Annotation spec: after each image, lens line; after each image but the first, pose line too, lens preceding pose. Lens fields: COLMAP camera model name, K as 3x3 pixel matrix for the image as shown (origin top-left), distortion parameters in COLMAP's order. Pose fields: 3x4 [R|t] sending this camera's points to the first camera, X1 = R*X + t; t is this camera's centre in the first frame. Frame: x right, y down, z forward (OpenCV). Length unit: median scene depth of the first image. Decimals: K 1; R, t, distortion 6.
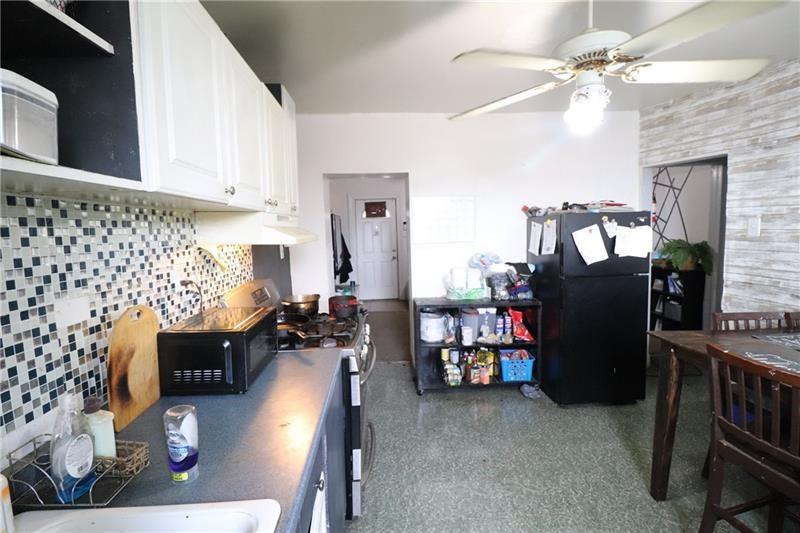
lens RADIAL K [[370.7, 0, 403.2], [0, 370.7, 262.9], [0, 0, 1]] dist [0.000572, -0.014107]
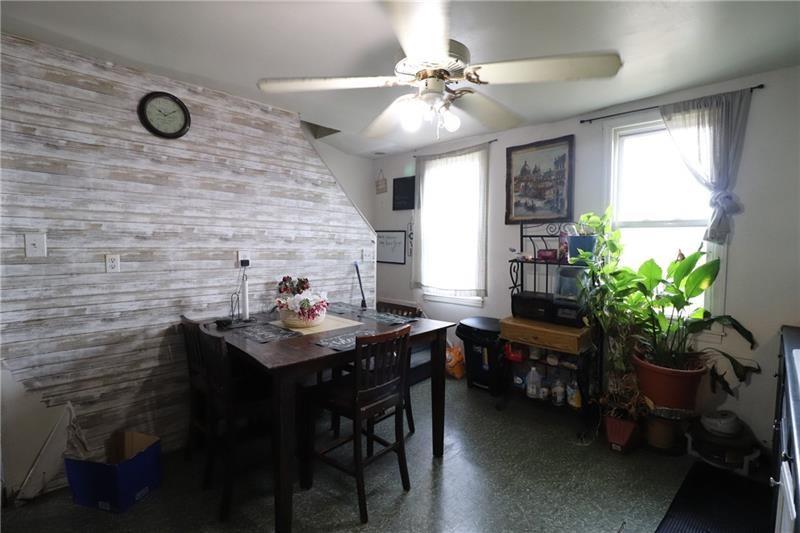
lens RADIAL K [[370.7, 0, 403.2], [0, 370.7, 262.9], [0, 0, 1]] dist [0.000572, -0.014107]
pose [[-0.661914, -0.022809, 0.749233, -0.104402], [0.069703, 0.993333, 0.091820, -0.075586], [-0.746332, 0.113001, -0.655911, 0.905789]]
